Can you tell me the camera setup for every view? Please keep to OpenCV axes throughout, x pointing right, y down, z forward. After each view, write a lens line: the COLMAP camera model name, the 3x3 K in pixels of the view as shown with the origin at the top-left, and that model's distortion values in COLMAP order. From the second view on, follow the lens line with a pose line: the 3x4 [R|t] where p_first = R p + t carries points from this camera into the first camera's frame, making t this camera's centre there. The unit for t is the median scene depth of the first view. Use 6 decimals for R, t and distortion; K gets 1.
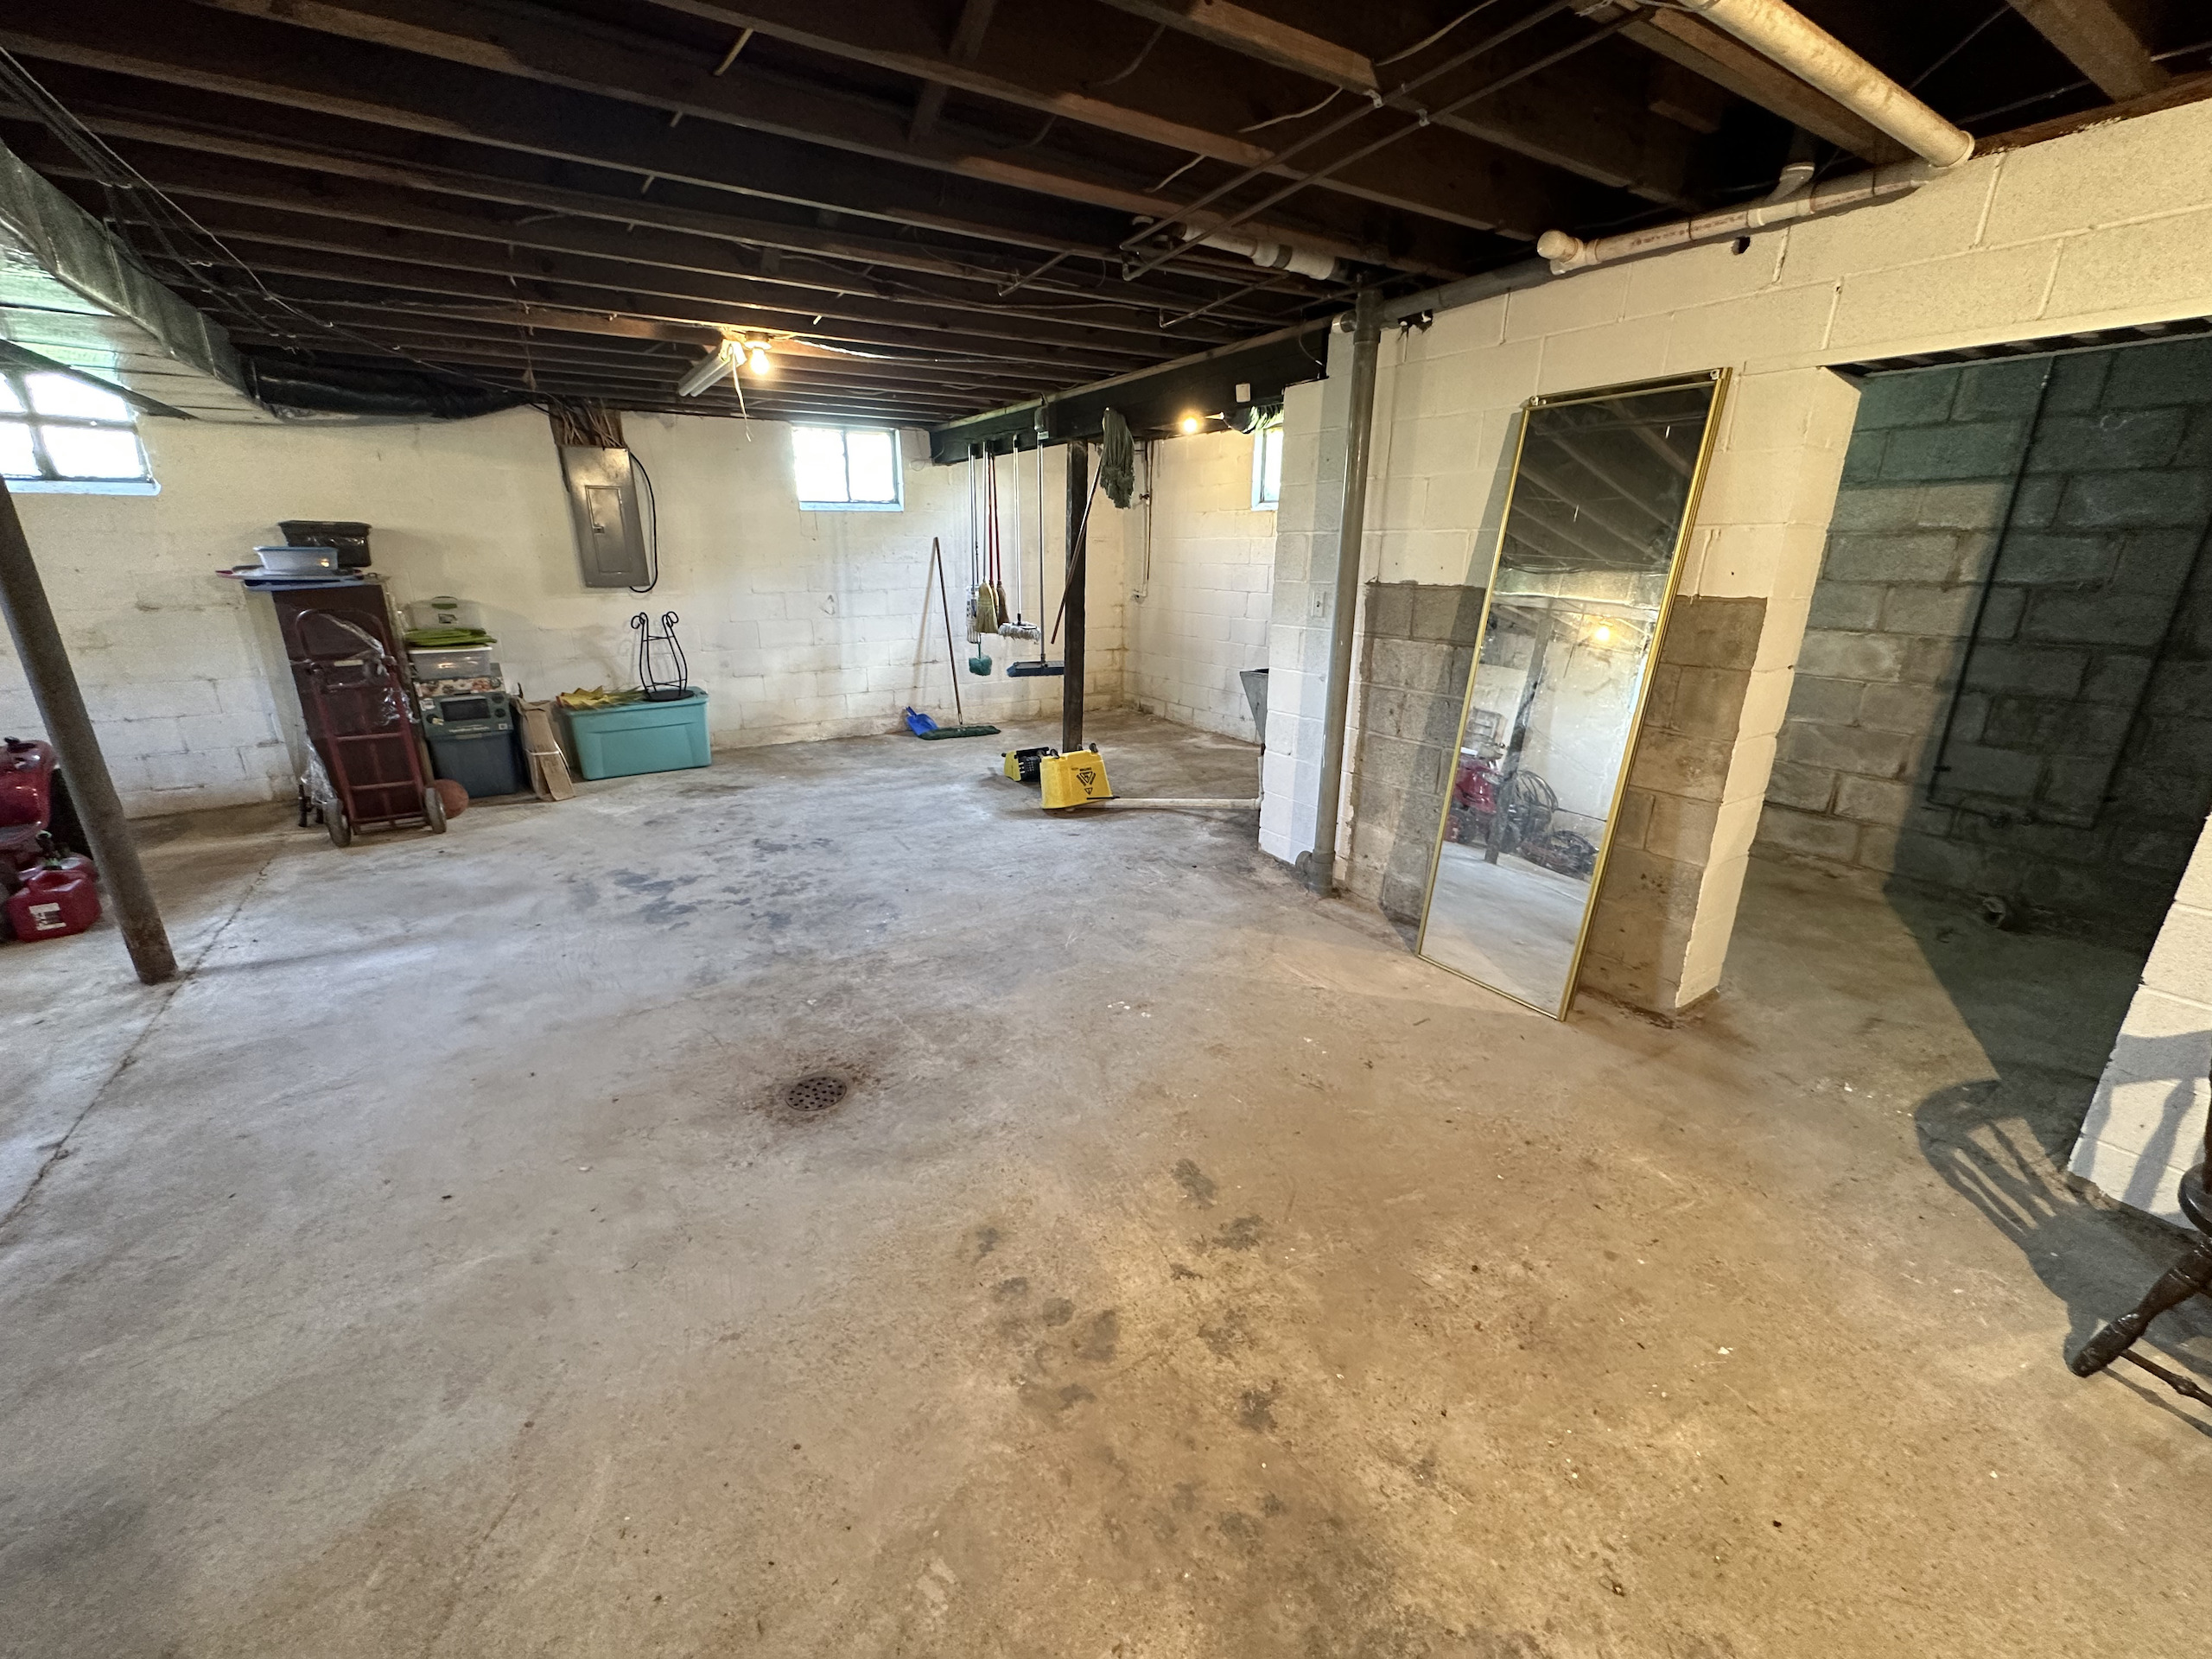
lens RADIAL K [[882.9, 0, 1106.0], [0, 882.9, 829.5], [0, 0, 1]] dist [-0.000321, 0.000312]
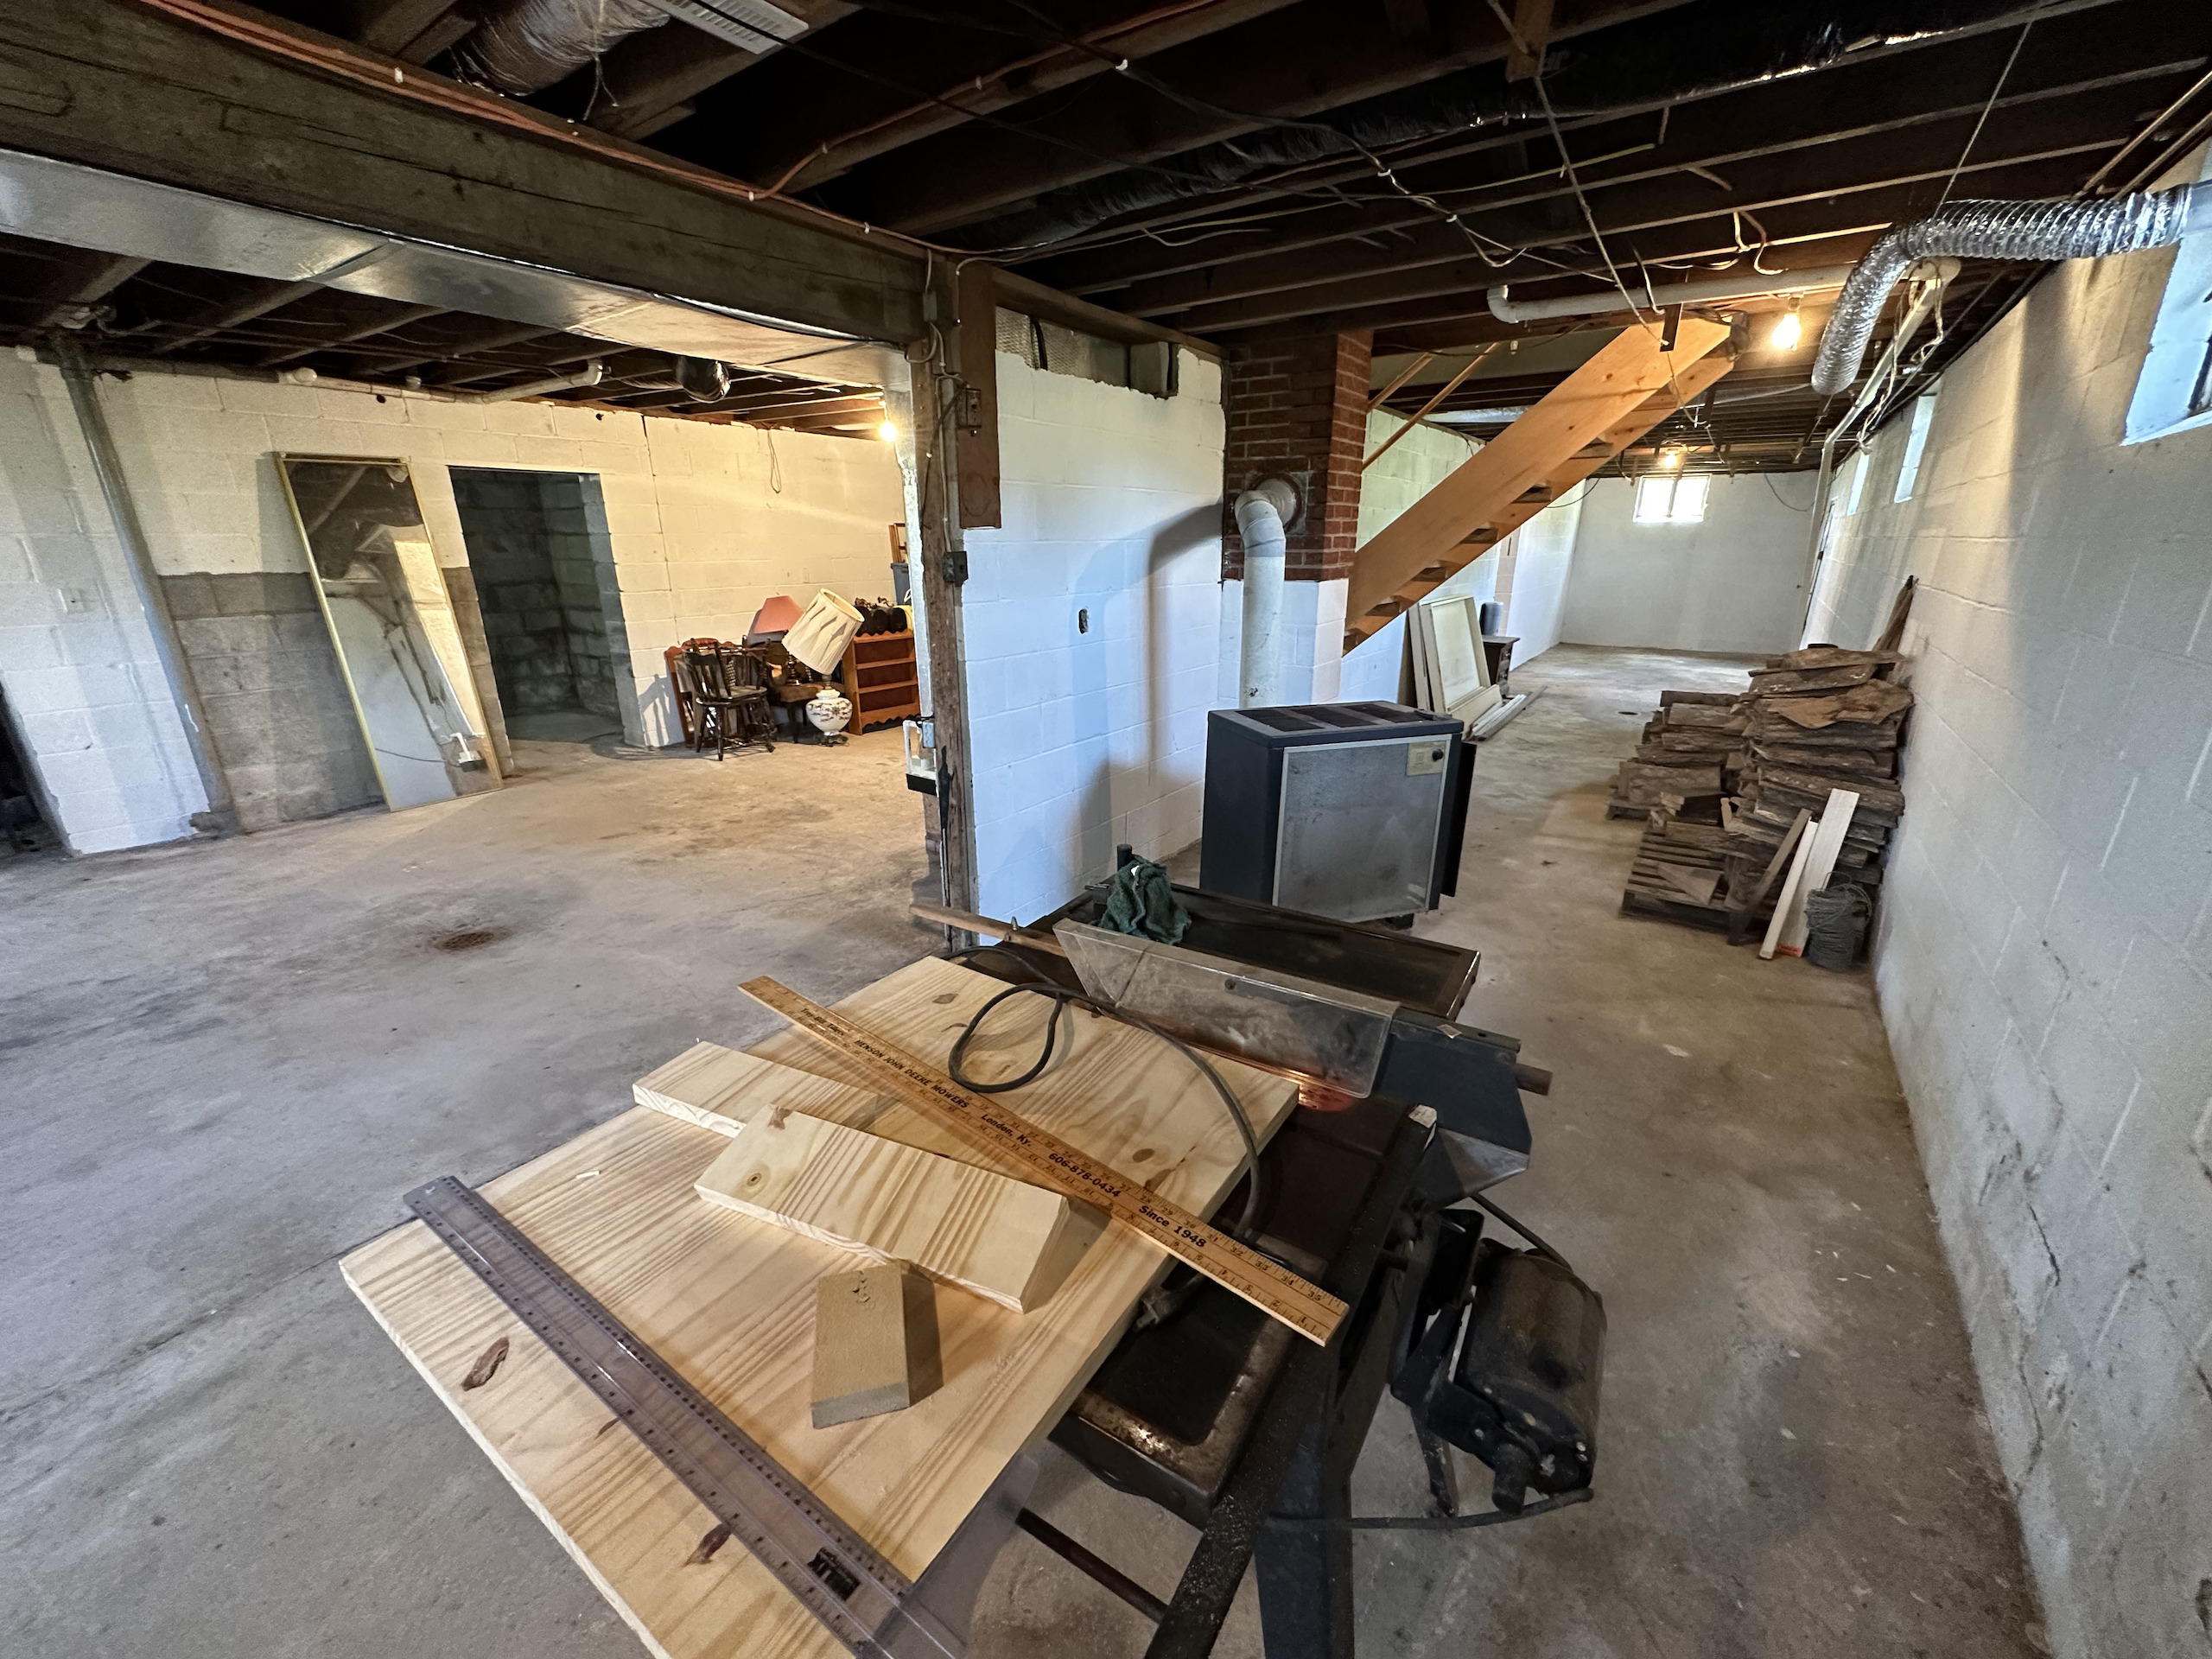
lens RADIAL K [[882.9, 0, 1106.0], [0, 882.9, 829.5], [0, 0, 1]] dist [-0.000321, 0.000312]
pose [[-0.378707, -0.295338, 0.877130, -1.188718], [0.282669, 0.865527, 0.413475, -0.092744], [-0.881294, 0.404524, -0.244298, 0.237254]]
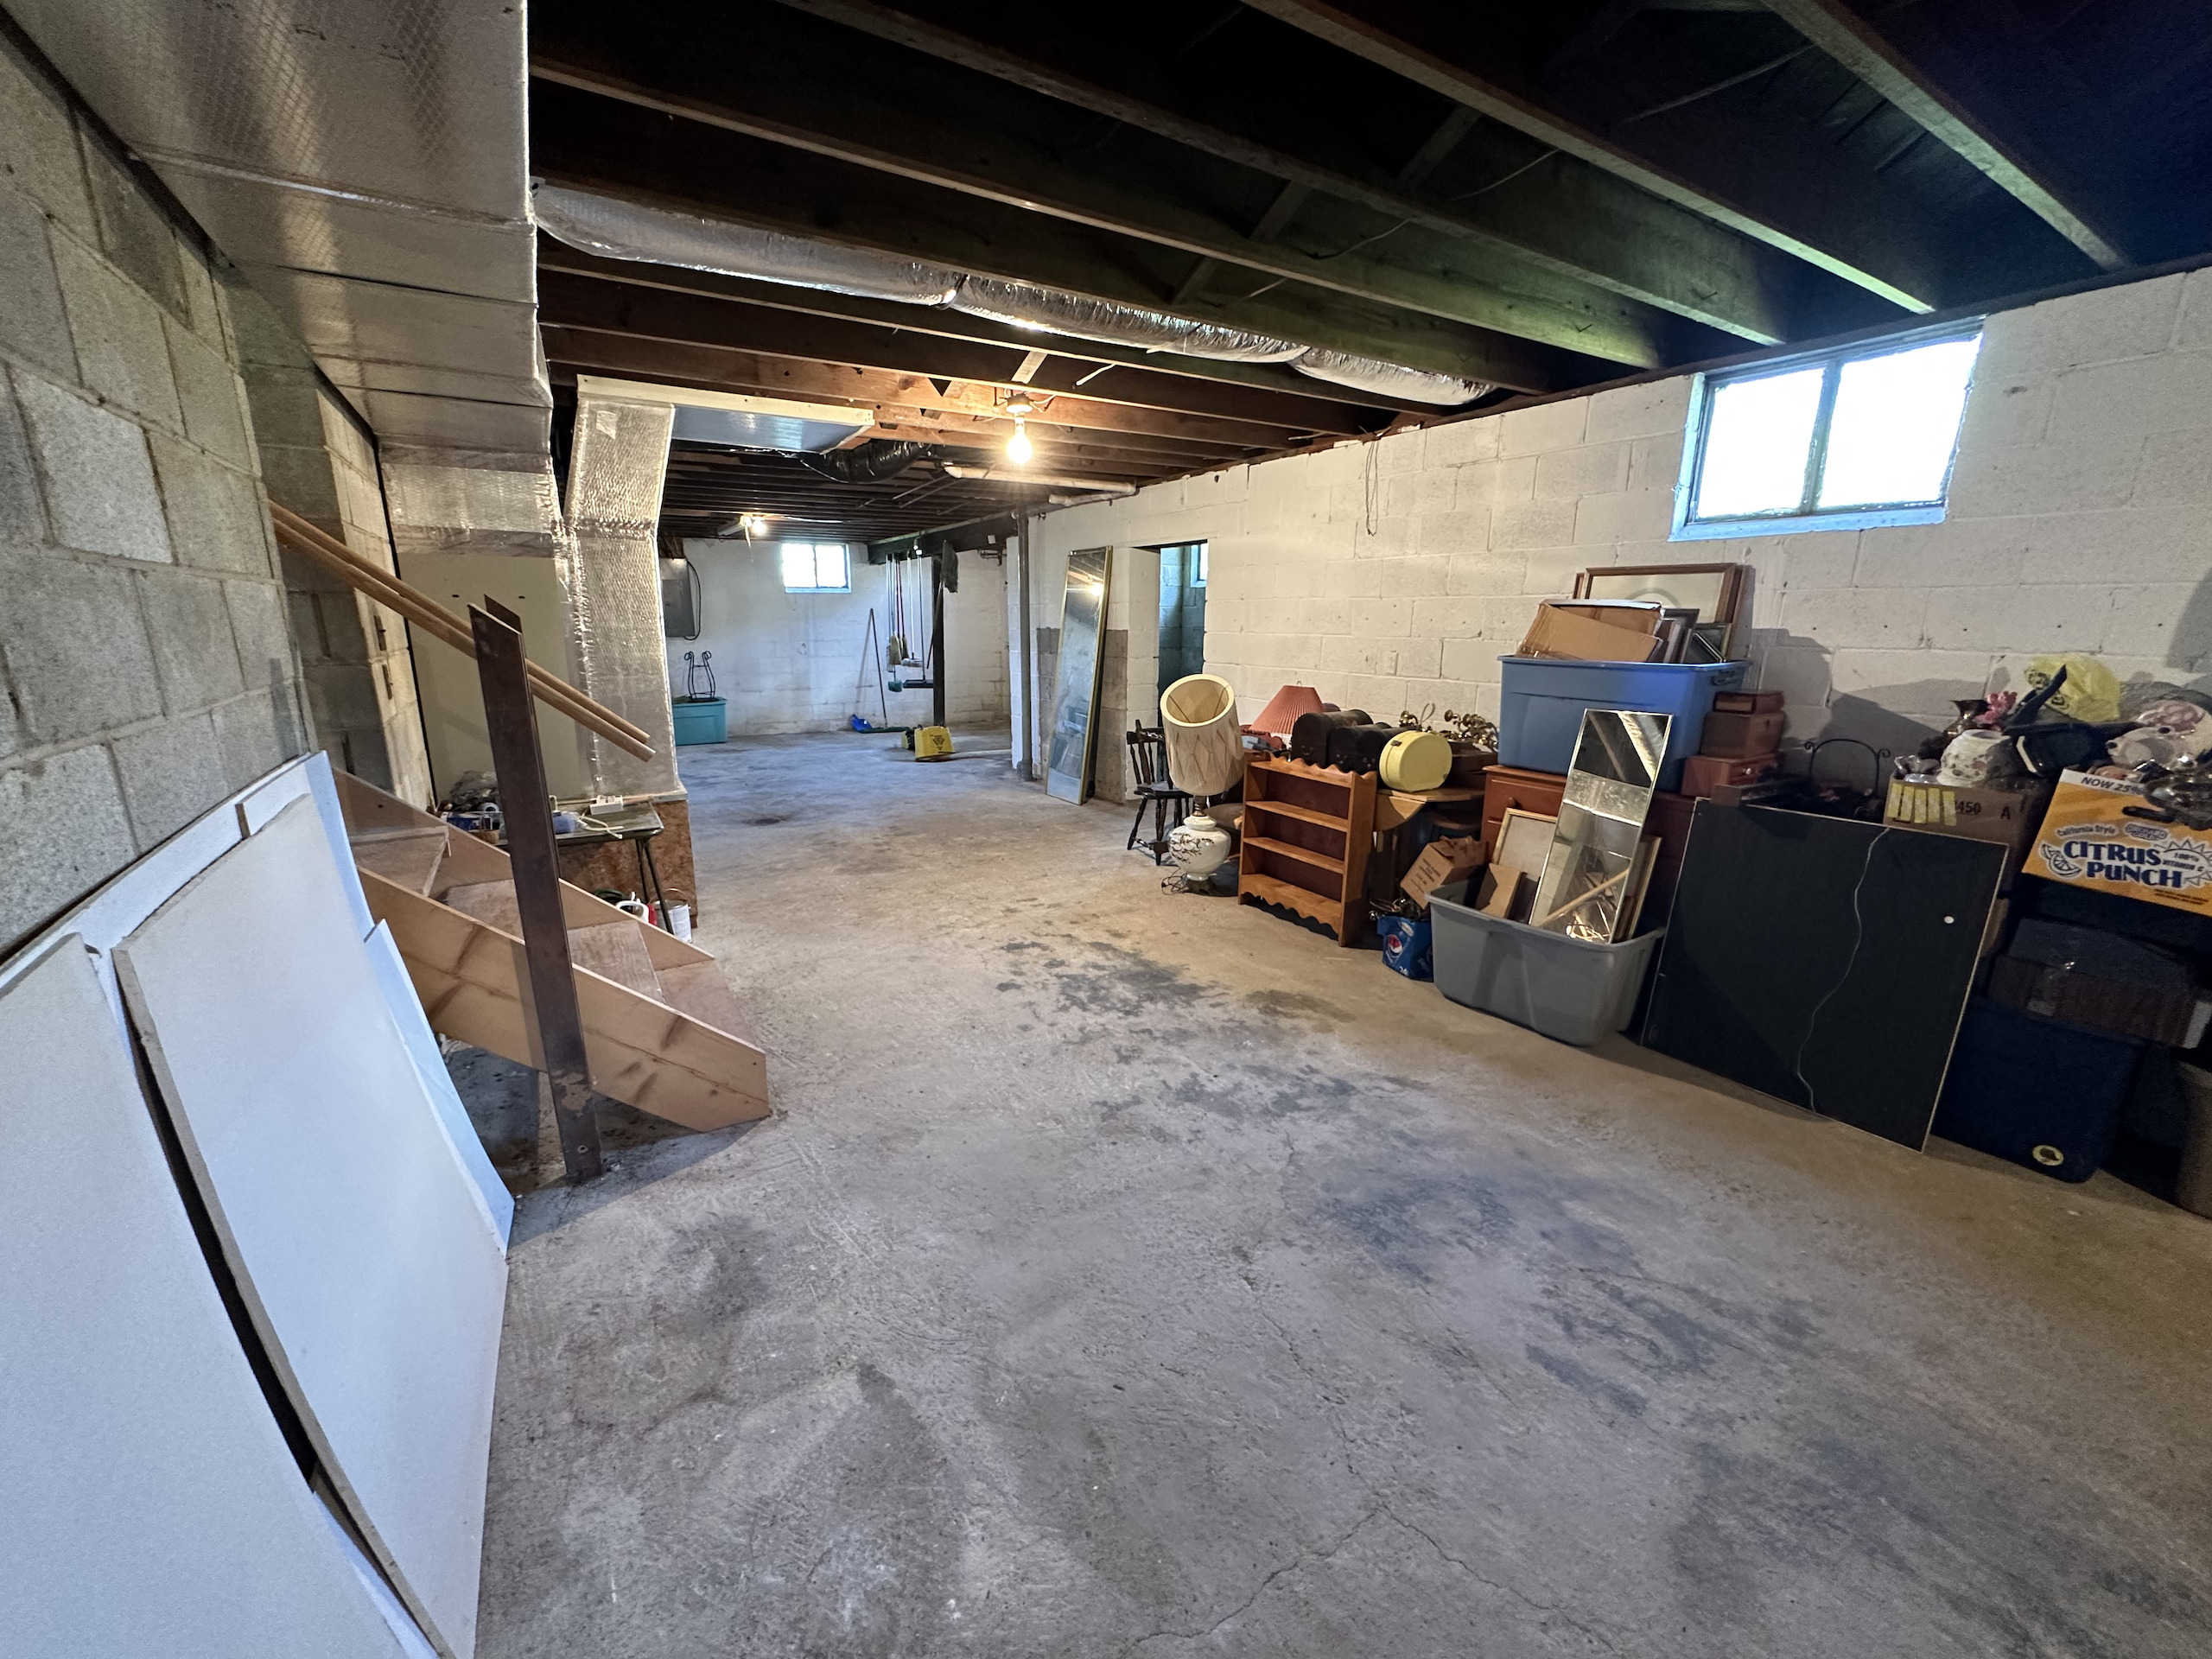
lens RADIAL K [[882.9, 0, 1106.0], [0, 882.9, 829.5], [0, 0, 1]] dist [-0.000321, 0.000312]
pose [[0.999954, 0.002460, -0.009255, 0.423069], [-0.003155, 0.997114, -0.075859, 0.322379], [0.009042, 0.075884, 0.997076, -0.959522]]
